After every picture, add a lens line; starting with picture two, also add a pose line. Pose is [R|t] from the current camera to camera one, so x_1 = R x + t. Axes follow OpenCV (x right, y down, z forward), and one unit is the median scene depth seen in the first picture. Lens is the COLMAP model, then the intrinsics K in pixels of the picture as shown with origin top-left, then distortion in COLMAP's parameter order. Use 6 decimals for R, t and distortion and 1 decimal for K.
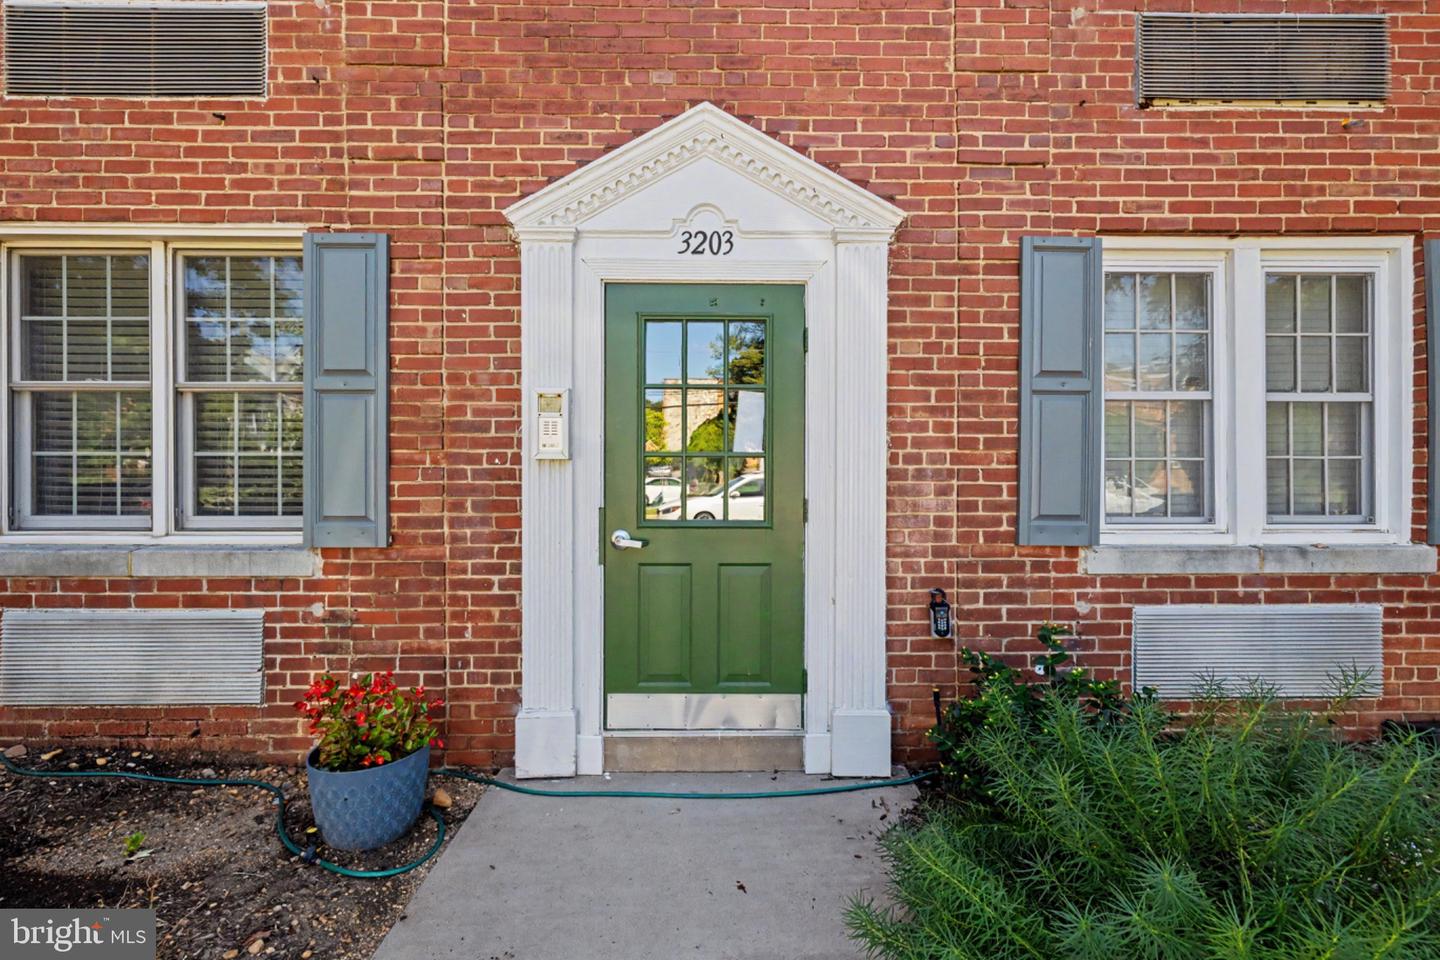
lens RADIAL K [[614.8, 0, 720.9], [0, 614.8, 471.6], [0, 0, 1]] dist [0.000877, 0.000351]
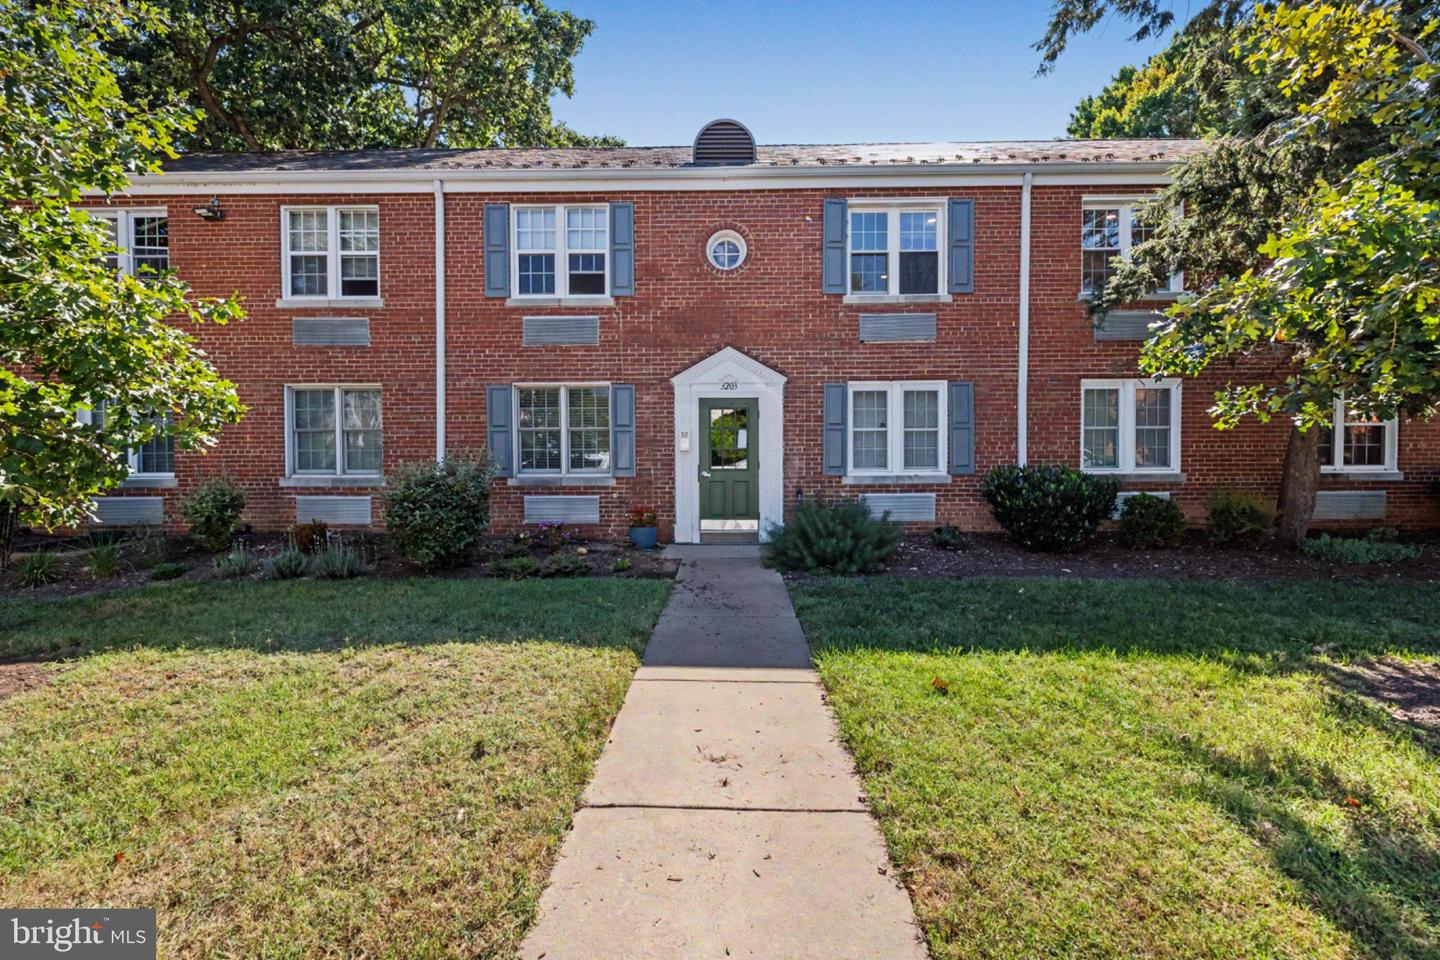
lens RADIAL K [[614.8, 0, 720.9], [0, 614.8, 471.6], [0, 0, 1]] dist [0.000877, 0.000351]
pose [[0.999458, -0.005594, -0.032427, 0.037128], [0.006415, 0.999660, 0.025268, 0.011256], [0.032275, -0.025462, 0.999155, -2.350921]]
